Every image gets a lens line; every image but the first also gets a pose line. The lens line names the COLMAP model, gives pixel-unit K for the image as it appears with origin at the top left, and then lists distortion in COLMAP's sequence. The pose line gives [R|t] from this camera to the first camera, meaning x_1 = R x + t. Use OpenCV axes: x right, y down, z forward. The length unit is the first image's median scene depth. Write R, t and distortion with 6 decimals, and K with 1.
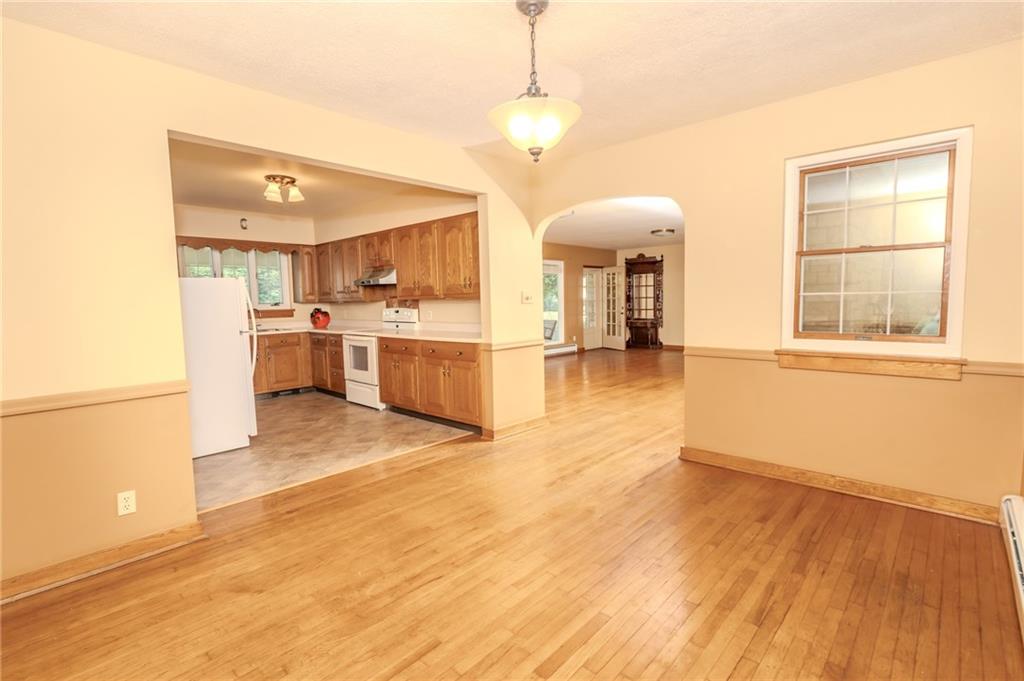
lens RADIAL K [[469.0, 0, 512.2], [0, 469.0, 341.3], [0, 0, 1]] dist [0.011739, 0.000140]
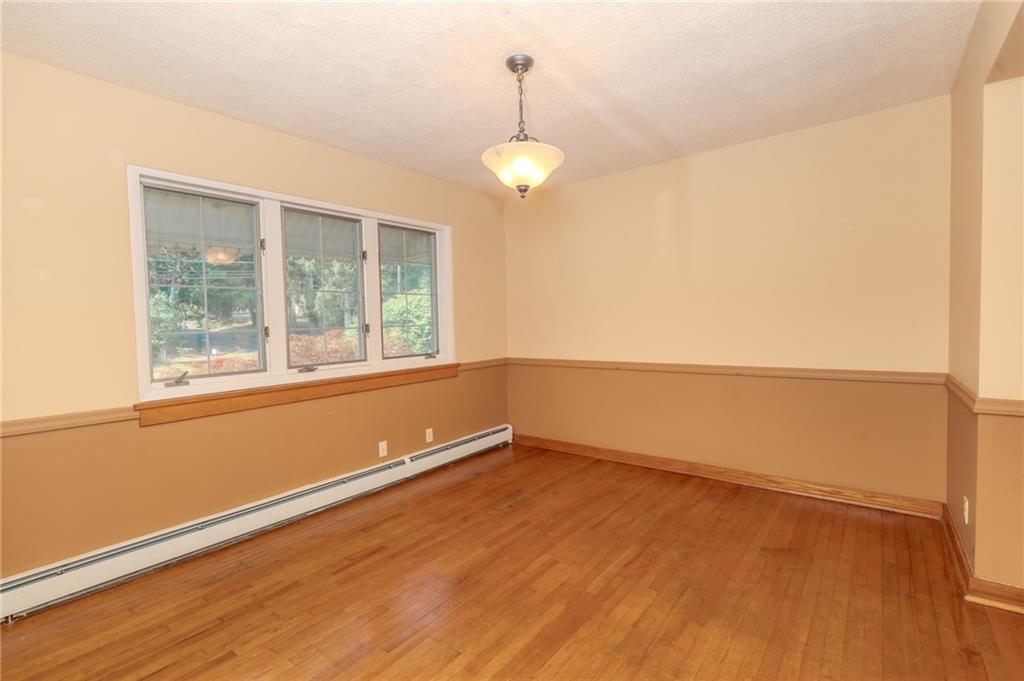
lens RADIAL K [[469.0, 0, 512.5], [0, 469.0, 341.1], [0, 0, 1]] dist [0.011739, 0.000140]
pose [[-0.994084, 0.051680, -0.095528, 0.099861], [0.039824, 0.991719, 0.122096, -0.087250], [0.101047, 0.117569, -0.987910, 1.059248]]
